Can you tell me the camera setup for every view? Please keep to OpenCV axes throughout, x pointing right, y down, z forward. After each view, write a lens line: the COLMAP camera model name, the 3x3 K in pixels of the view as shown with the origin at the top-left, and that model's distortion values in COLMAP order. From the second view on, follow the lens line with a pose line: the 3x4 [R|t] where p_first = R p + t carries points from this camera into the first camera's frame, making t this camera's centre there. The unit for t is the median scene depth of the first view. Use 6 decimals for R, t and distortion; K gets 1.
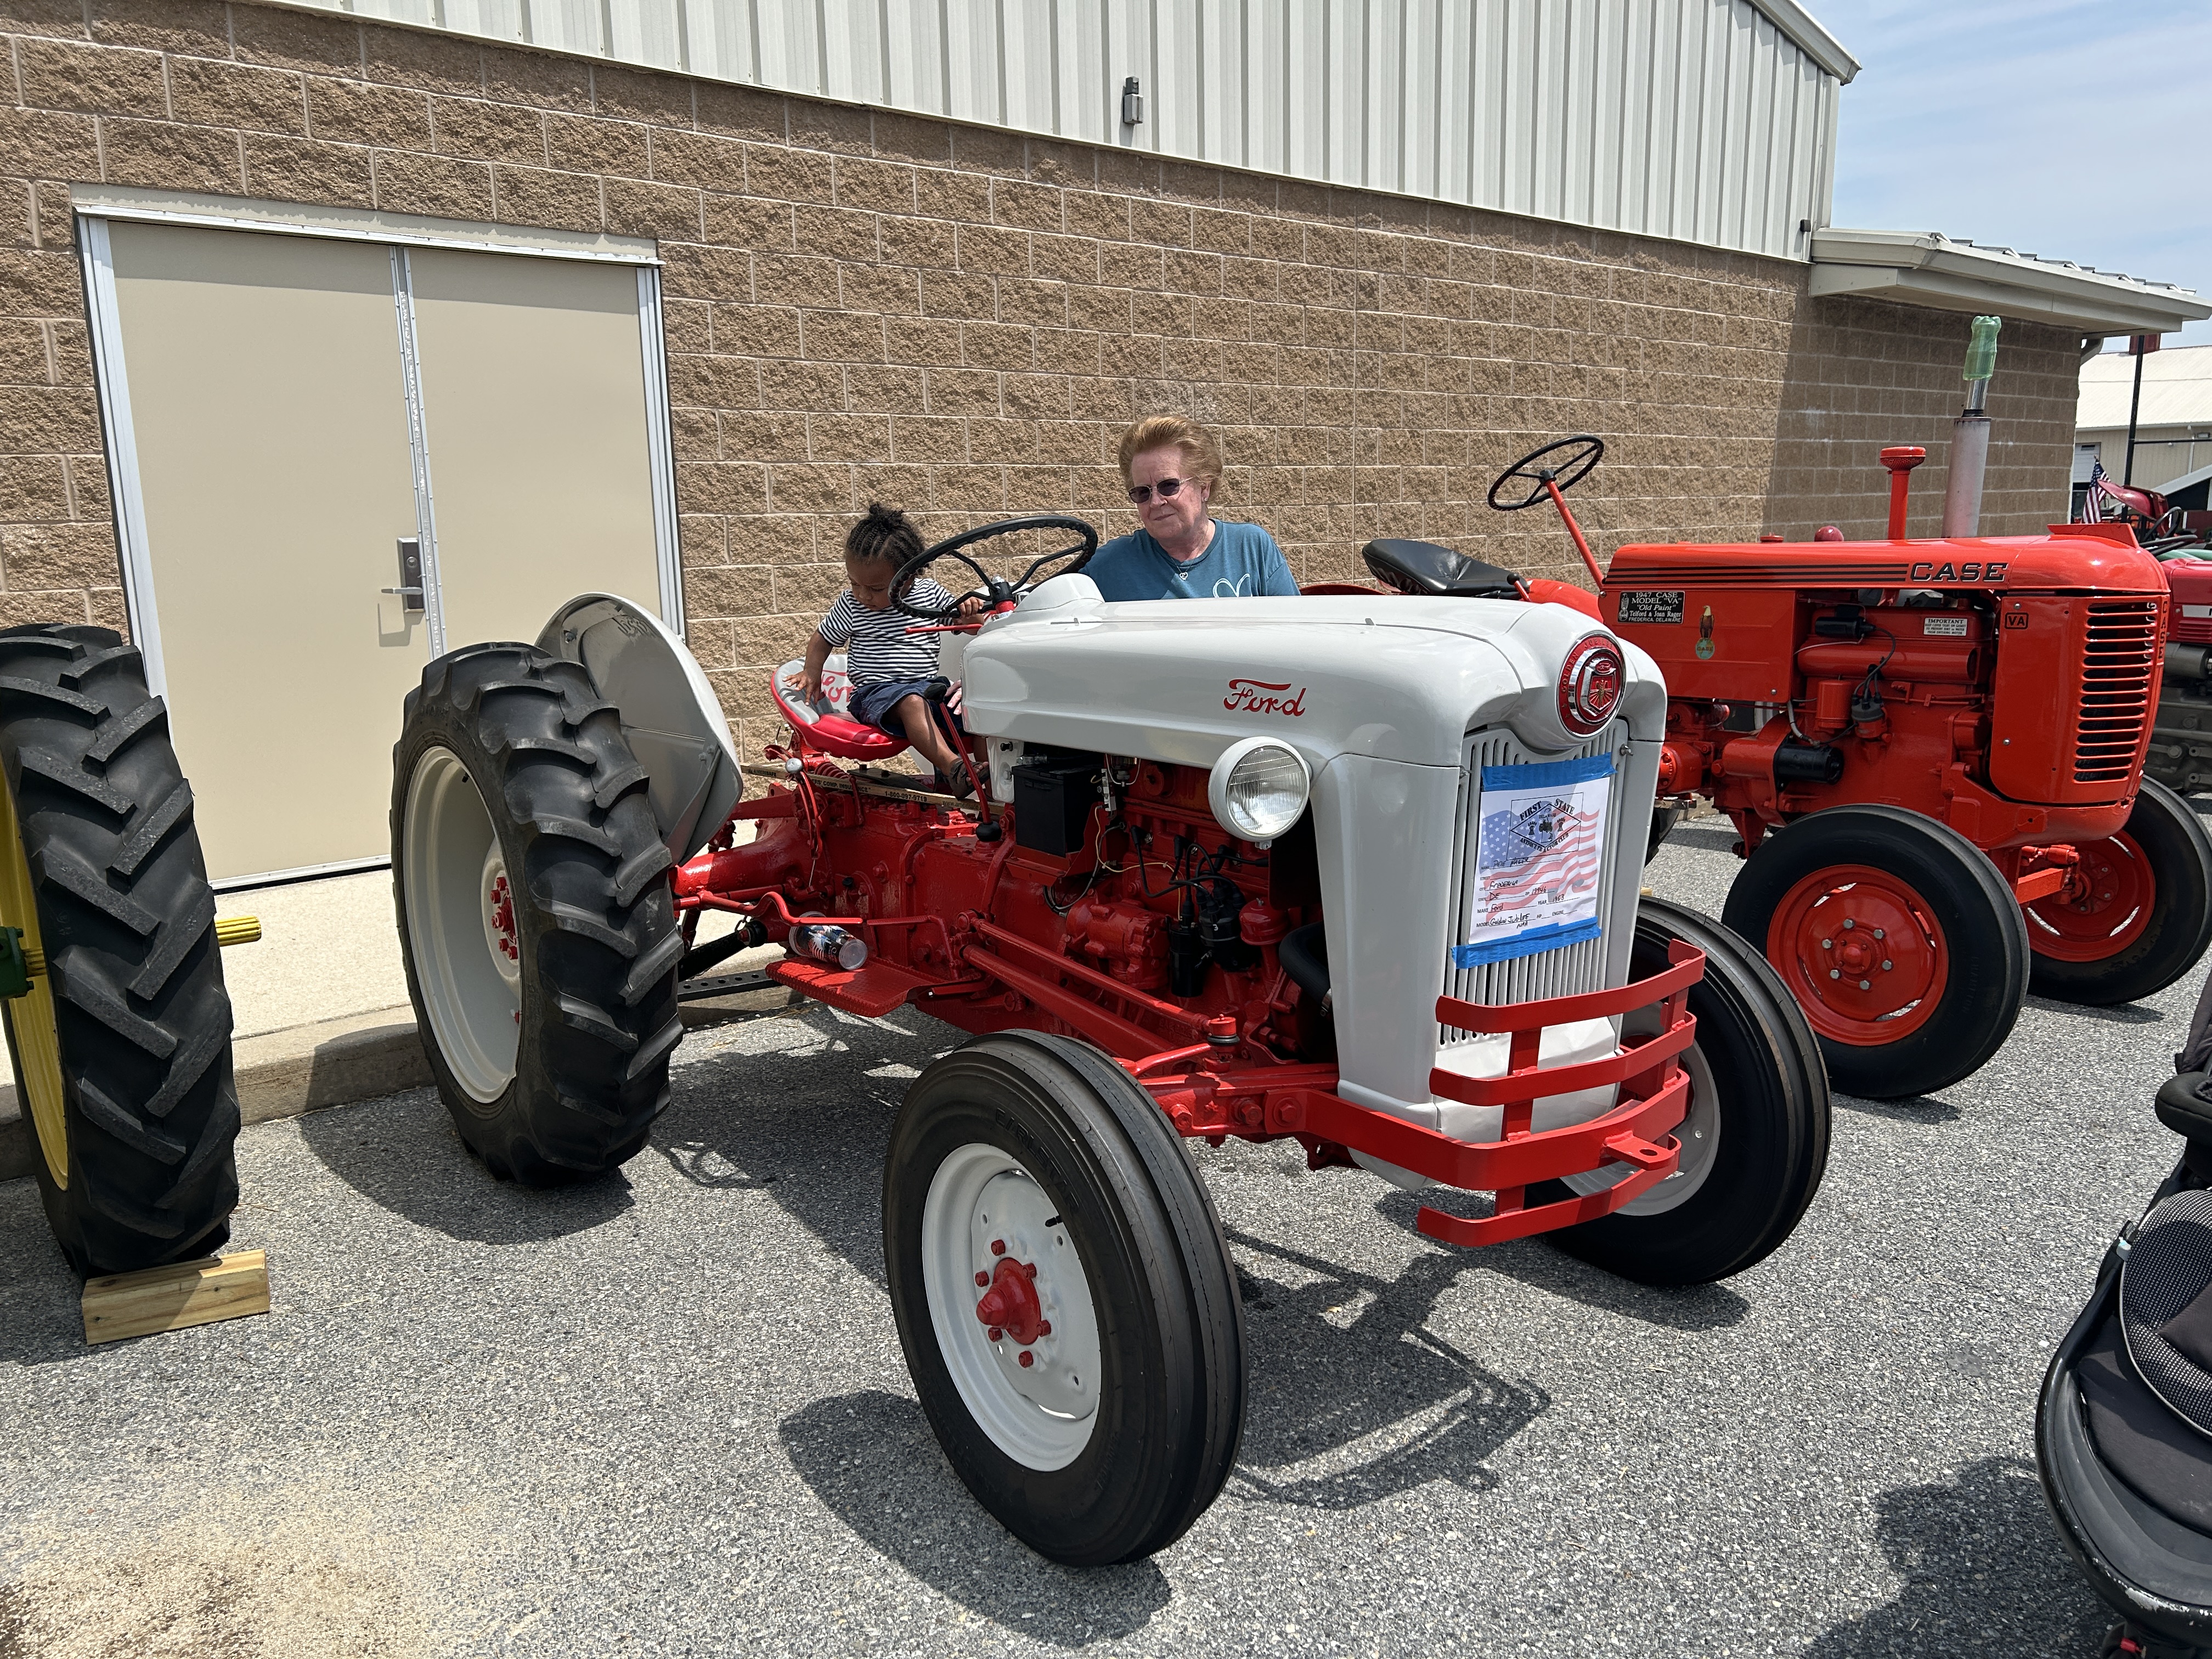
lens RADIAL K [[1663.8, 0, 1102.7], [0, 1663.8, 841.1], [0, 0, 1]] dist [0.010481, -0.001307]
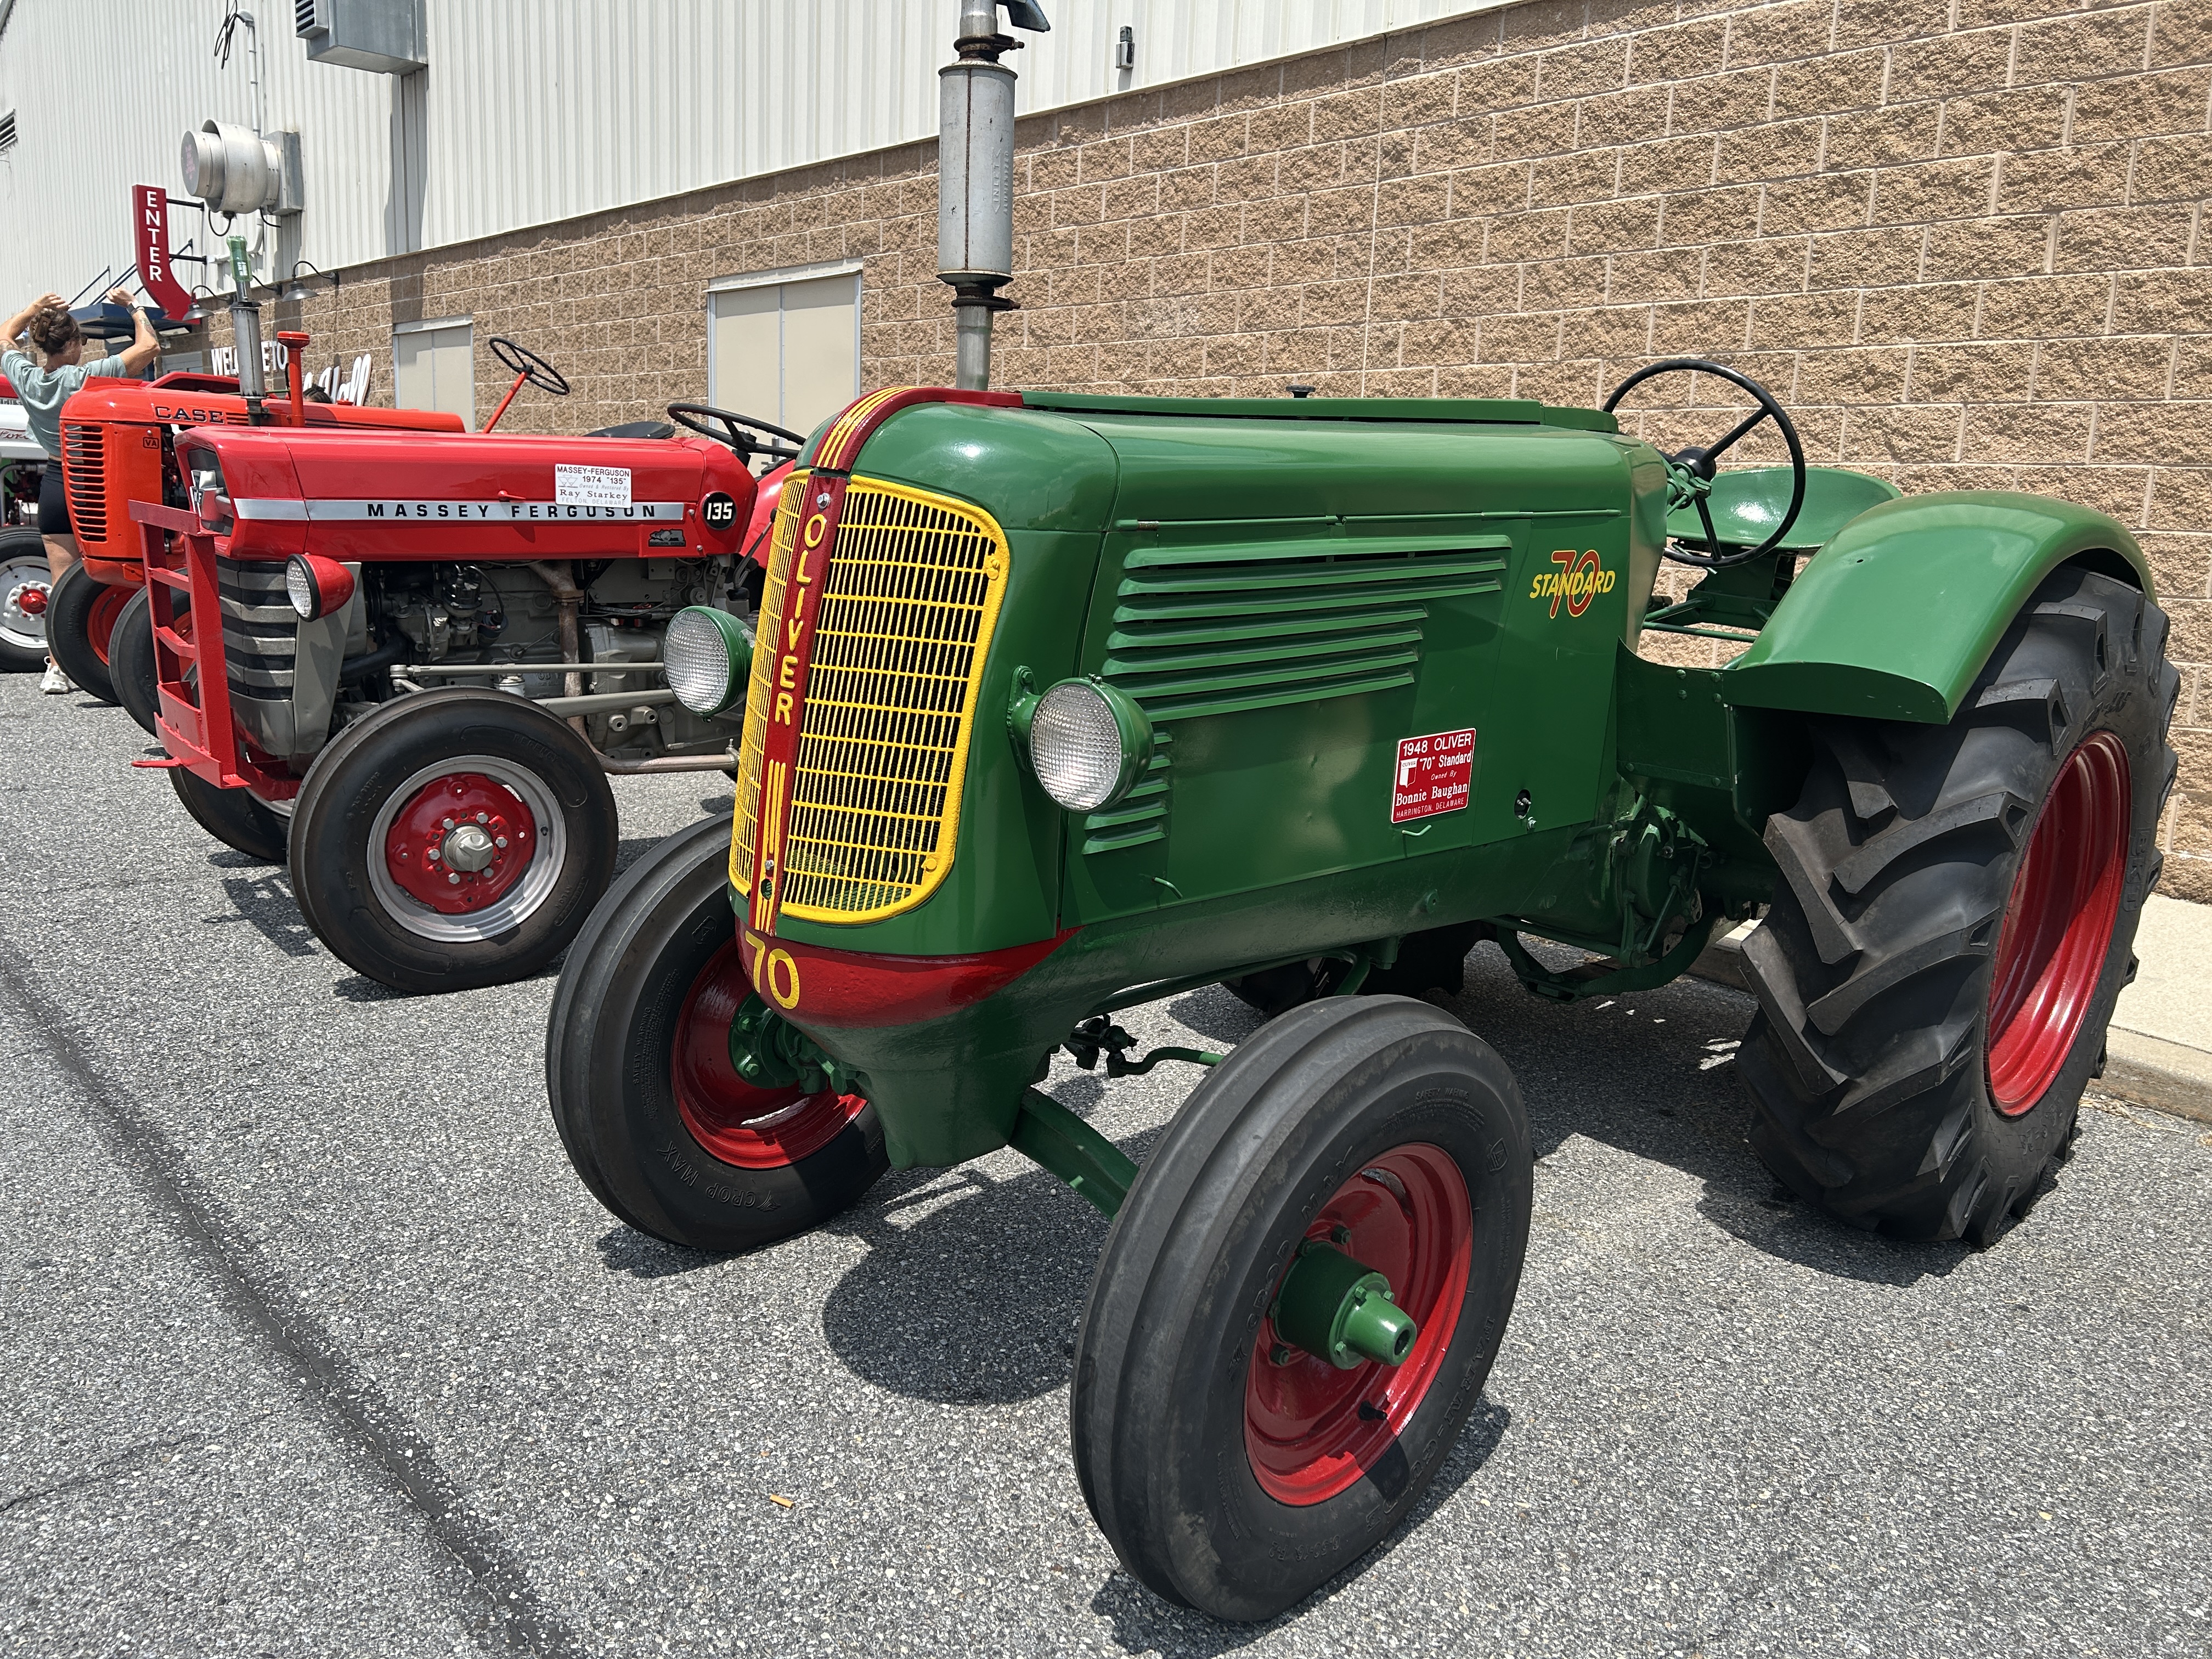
lens RADIAL K [[1663.8, 0, 1105.9], [0, 1663.8, 818.1], [0, 0, 1]] dist [0.010481, -0.001307]
pose [[0.018090, 0.214331, -0.976594, 1.095123], [-0.216964, 0.954320, 0.205424, -0.165507], [0.976012, 0.208170, 0.063766, 0.931542]]
